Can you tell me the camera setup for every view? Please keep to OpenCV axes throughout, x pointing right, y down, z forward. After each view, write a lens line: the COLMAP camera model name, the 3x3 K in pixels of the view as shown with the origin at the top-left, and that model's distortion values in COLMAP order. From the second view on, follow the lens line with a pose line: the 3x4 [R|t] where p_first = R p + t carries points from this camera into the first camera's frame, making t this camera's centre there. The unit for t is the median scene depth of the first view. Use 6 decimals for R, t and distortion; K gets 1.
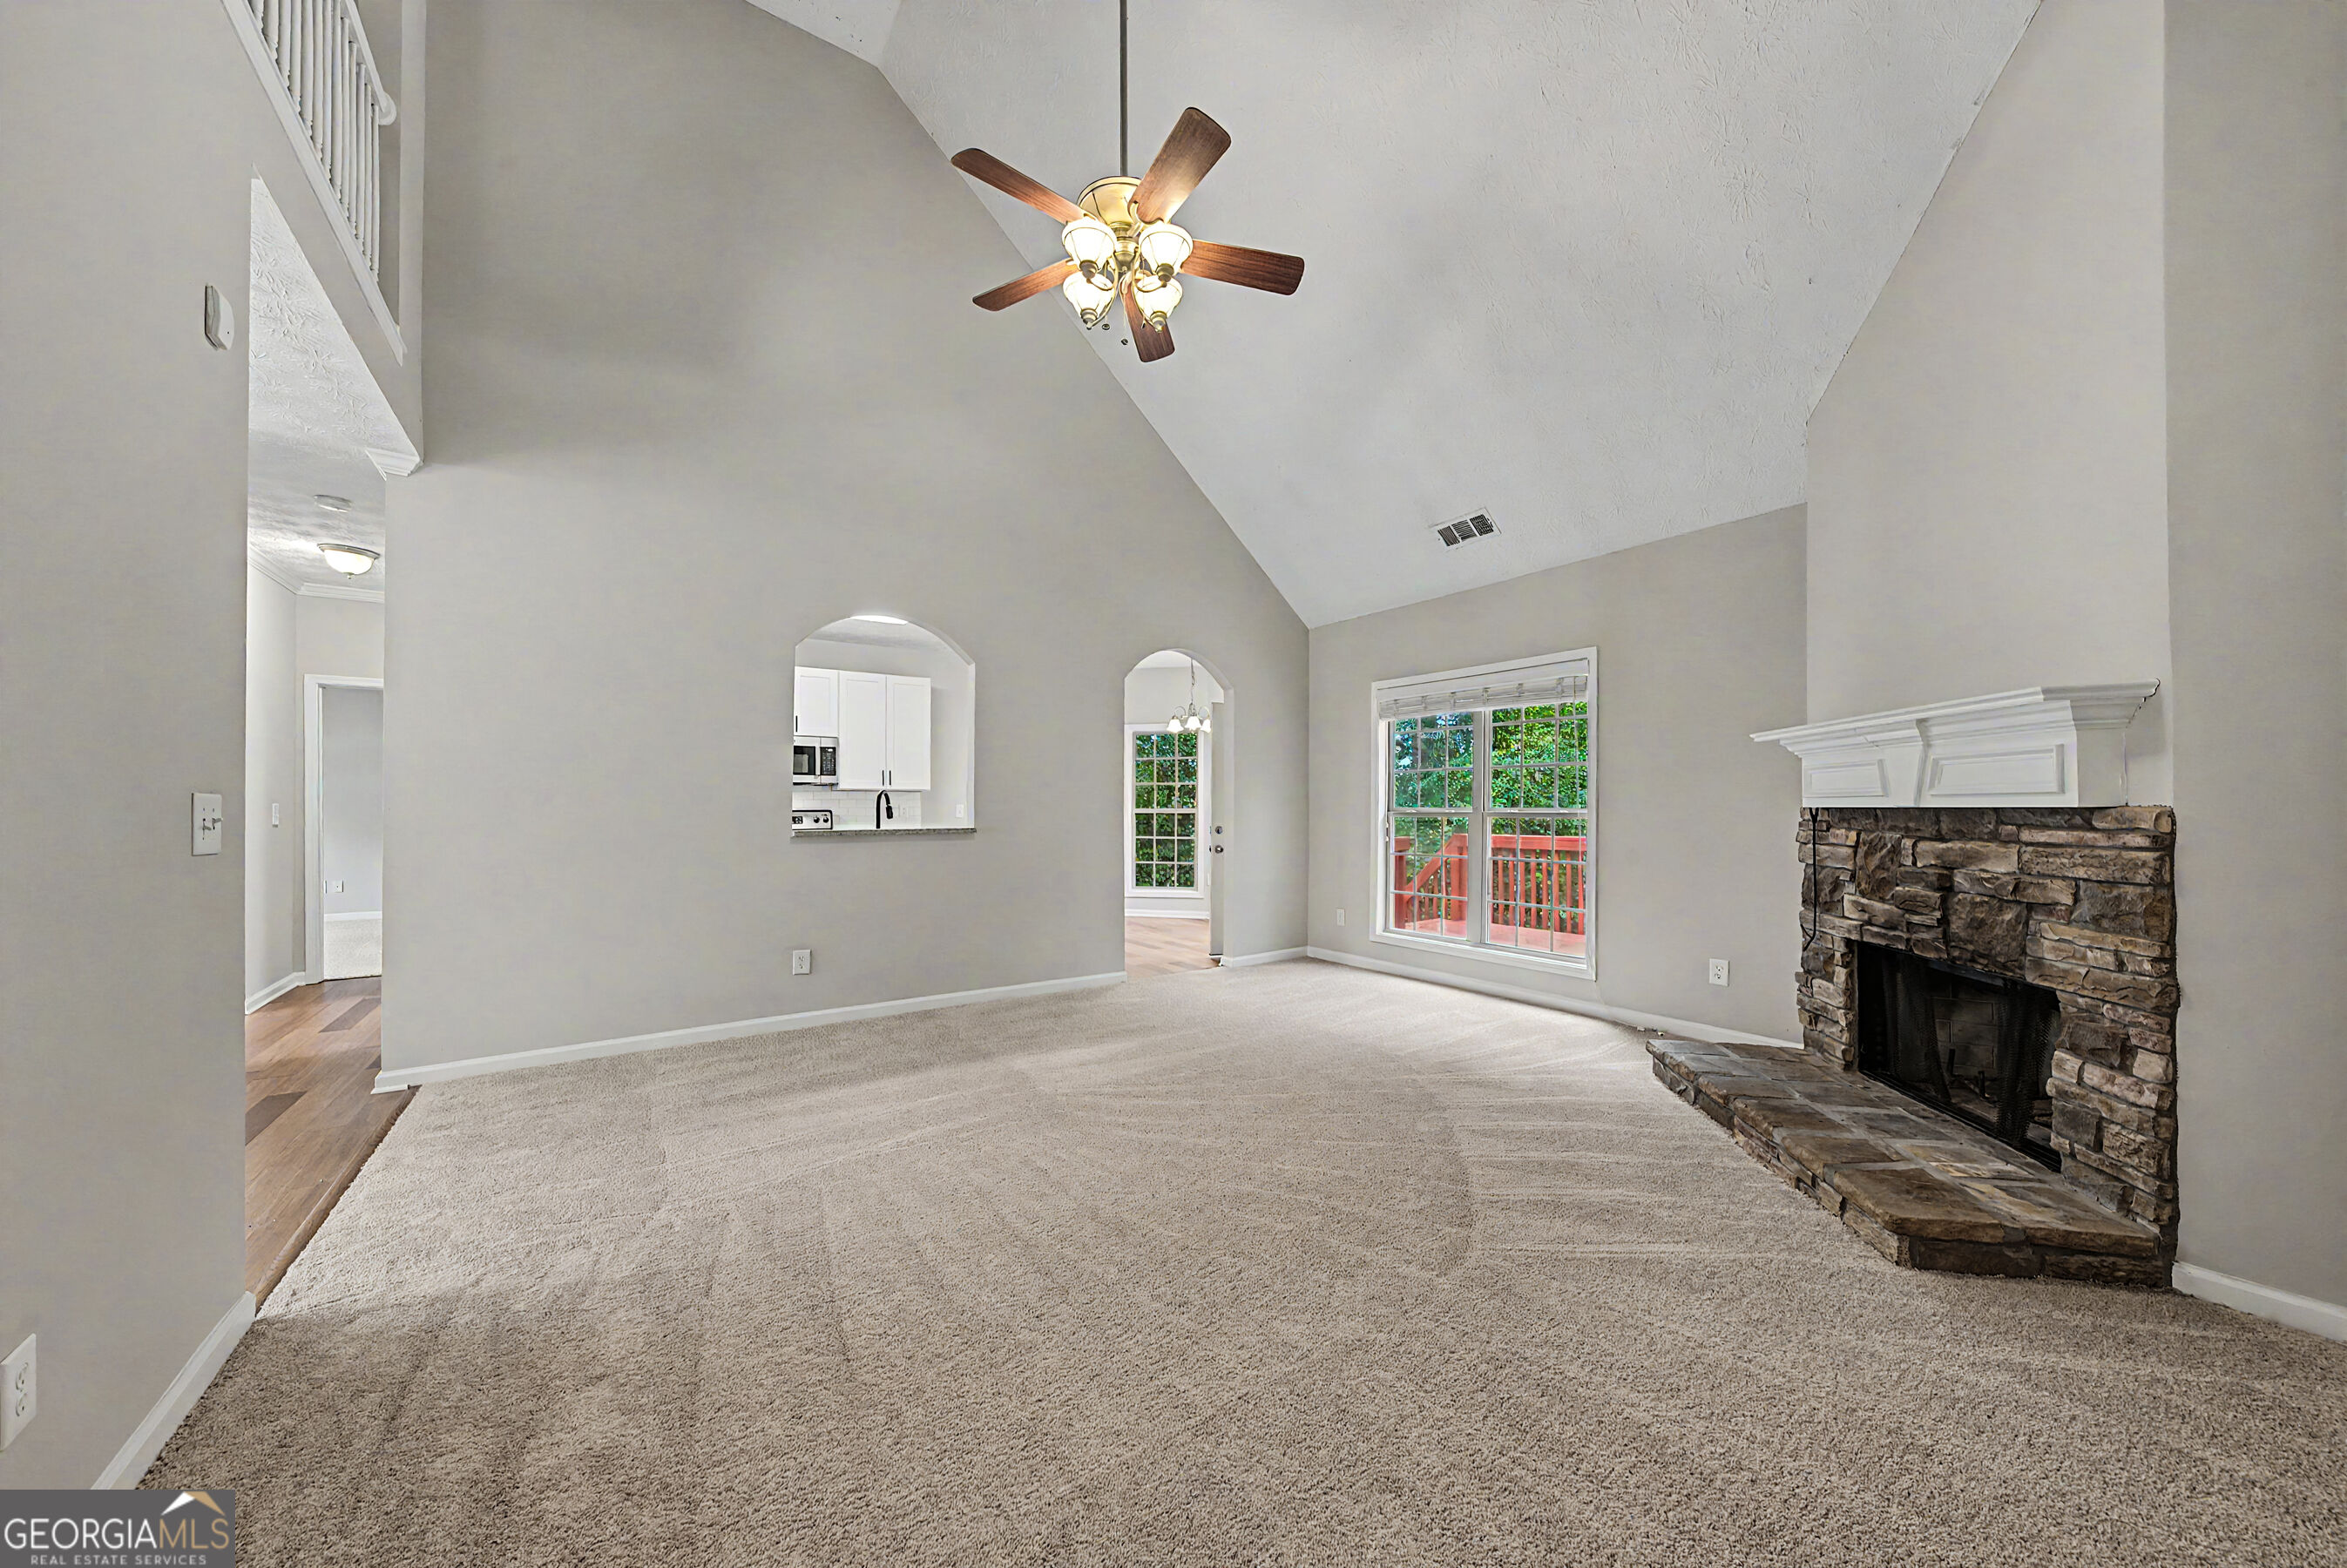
lens RADIAL K [[812.7, 0, 1164.8], [0, 812.7, 794.5], [0, 0, 1]] dist [-0.000690, -0.000253]
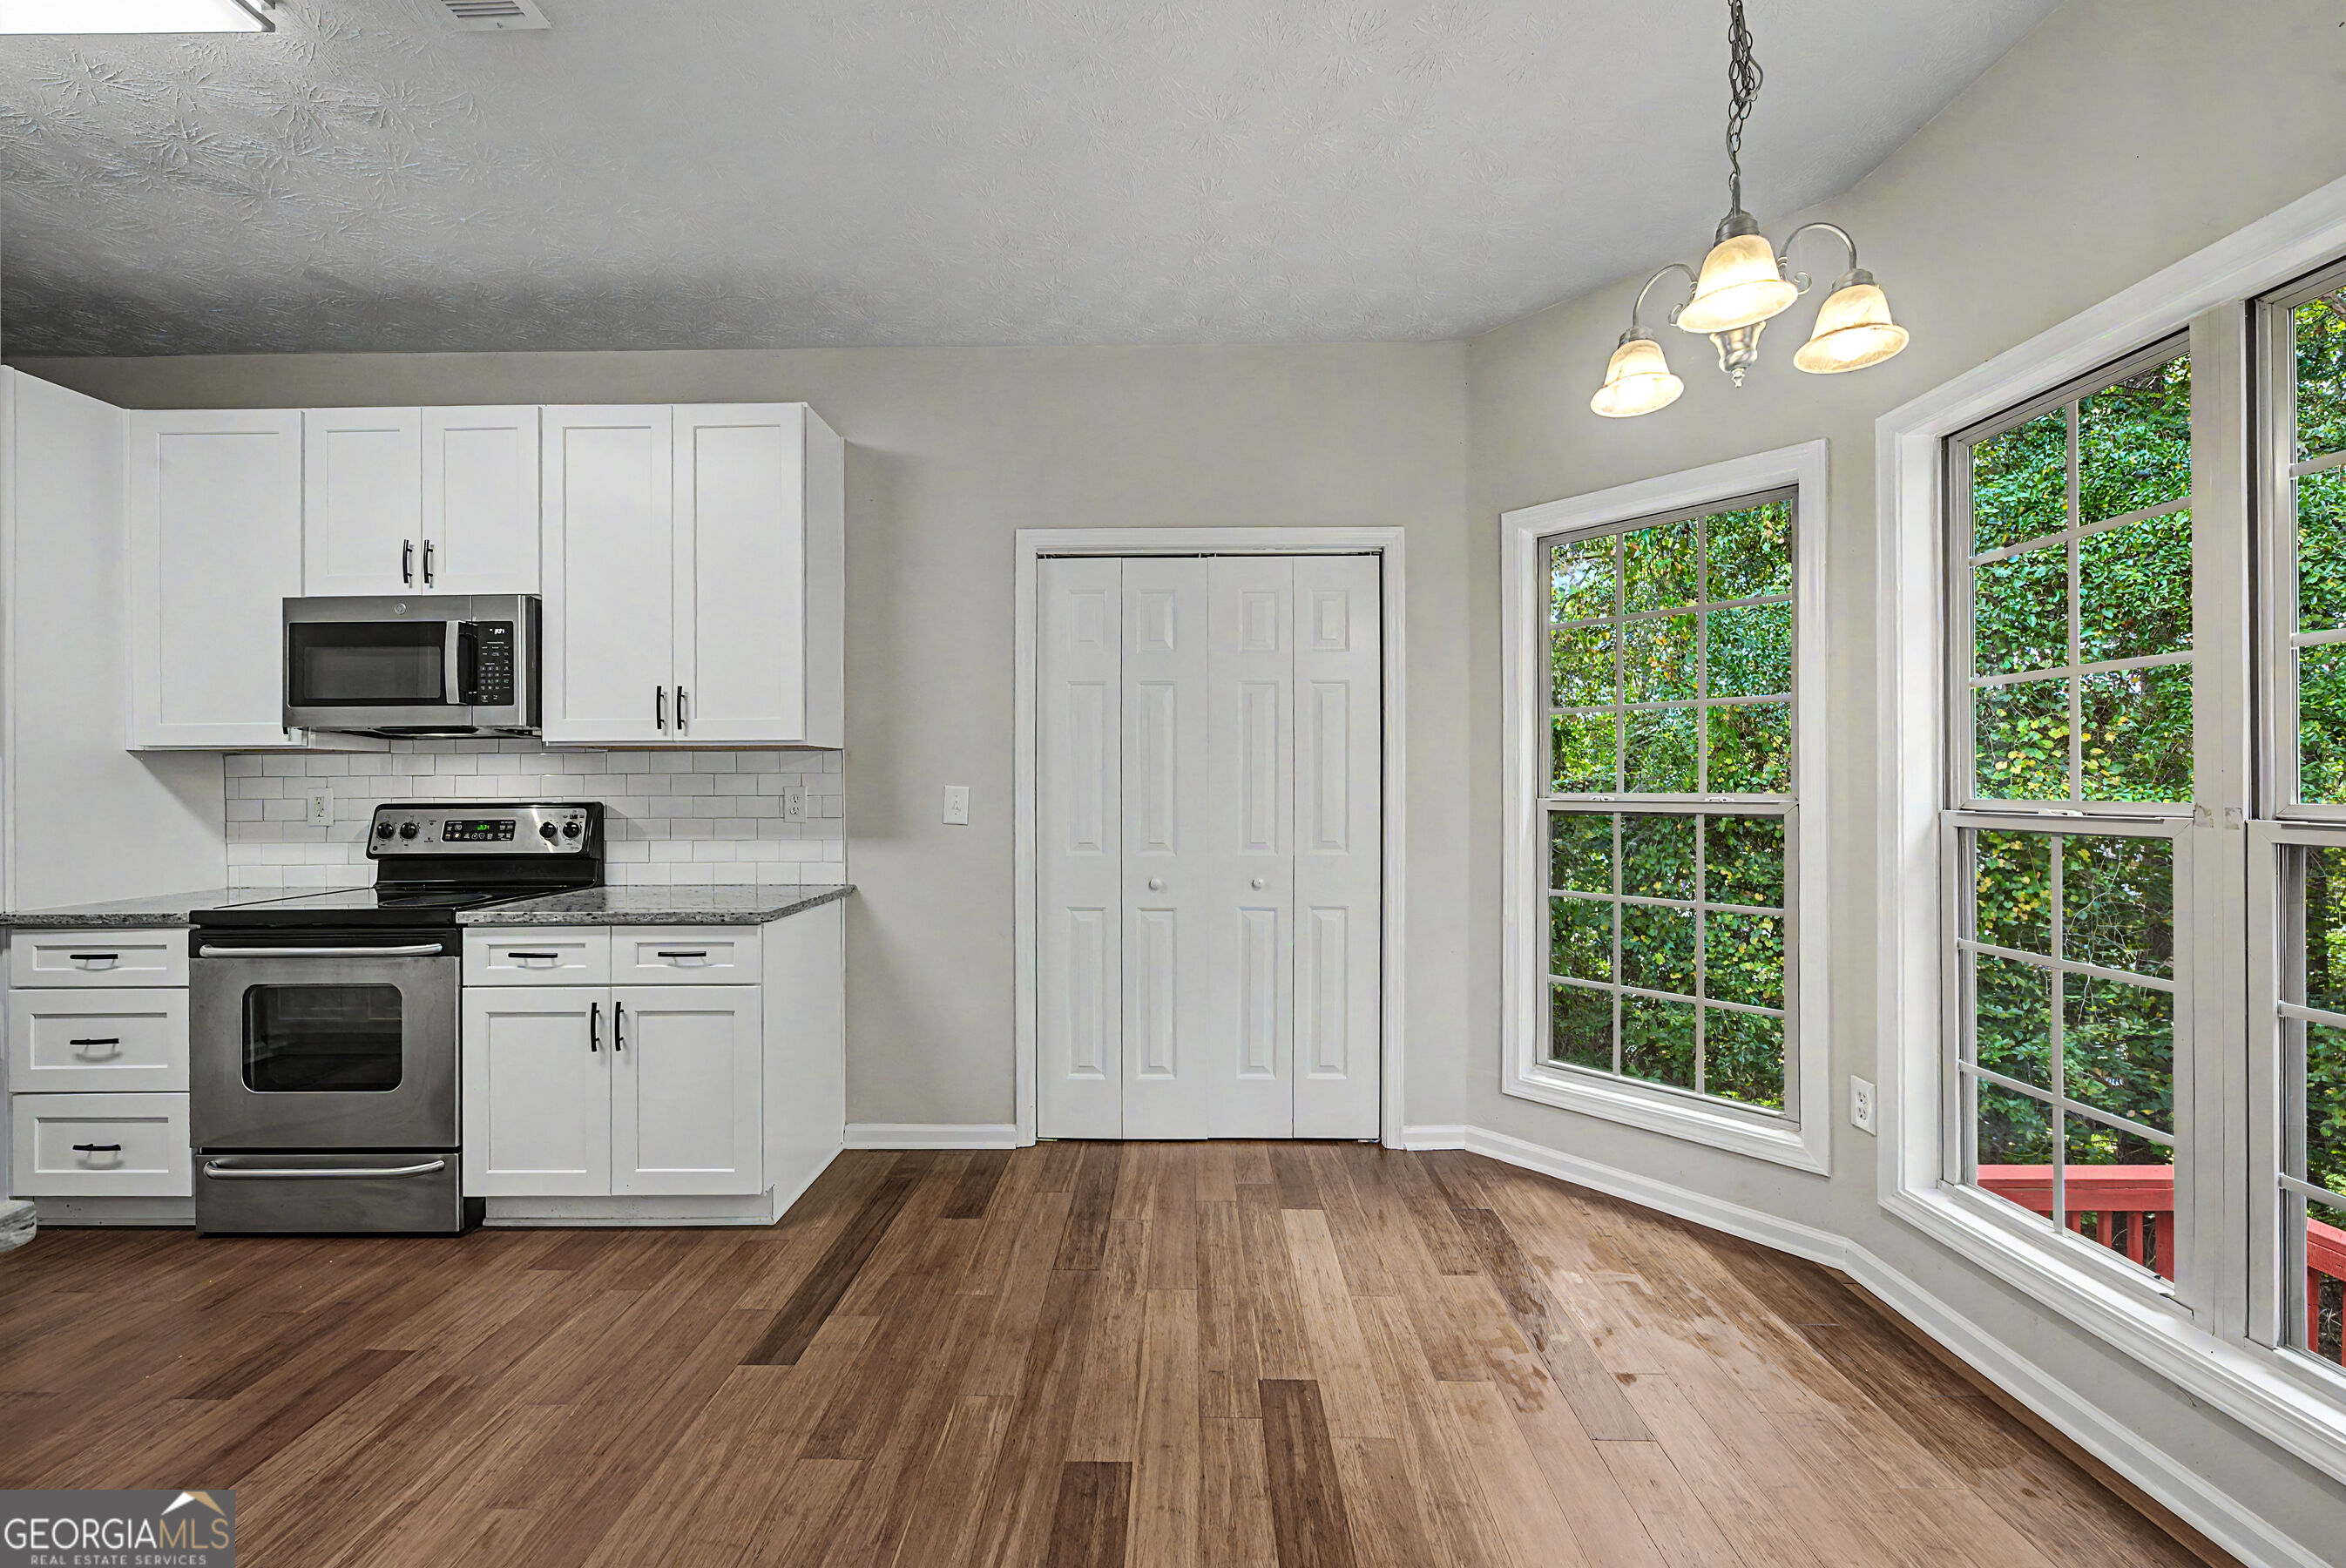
lens RADIAL K [[936.4, 0, 1173.0], [0, 936.4, 784.0], [0, 0, 1]] dist [-0.001383, -0.000423]
pose [[0.822324, -0.008939, -0.568950, 0.043845], [0.015184, 0.999865, 0.006237, 0.010191], [0.568817, -0.013768, 0.822349, 0.659664]]
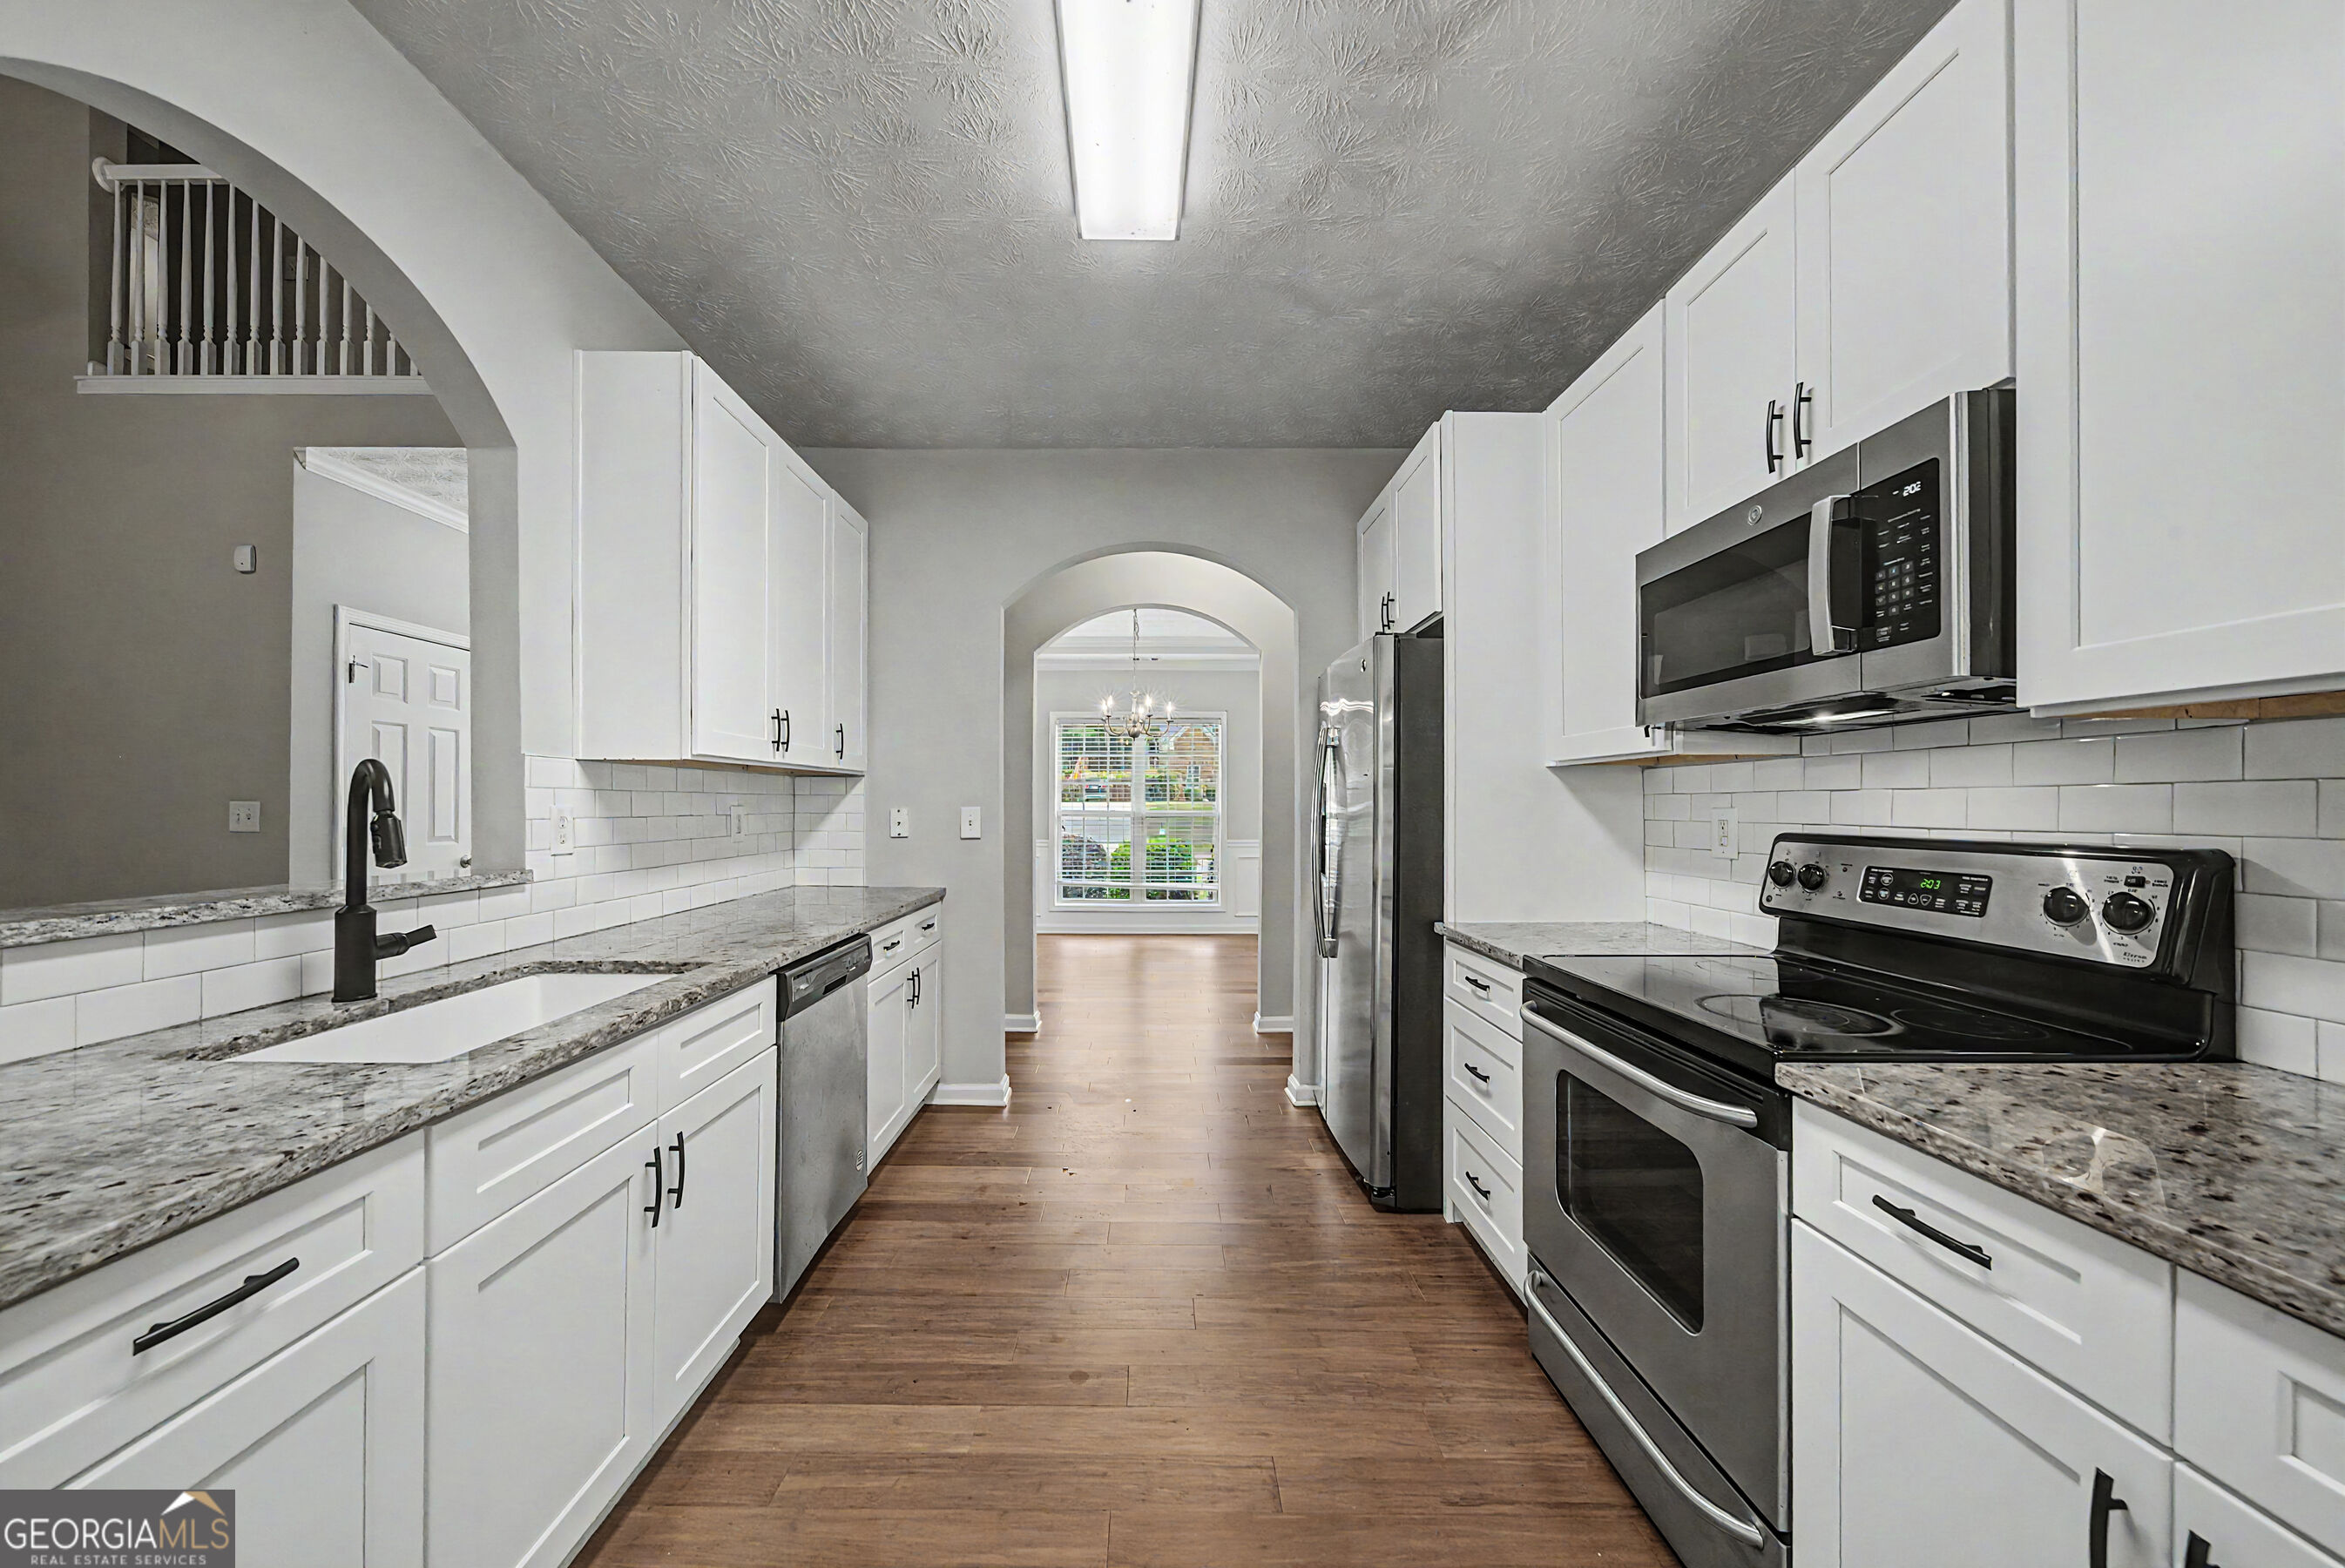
lens RADIAL K [[812.0, 0, 1163.8], [0, 812.0, 794.5], [0, 0, 1]] dist [-0.000690, -0.000253]
pose [[-0.542801, -0.016929, -0.839691, -0.145296], [0.002541, 0.999759, -0.021798, 0.009735], [0.839857, -0.013965, -0.542627, 0.759455]]
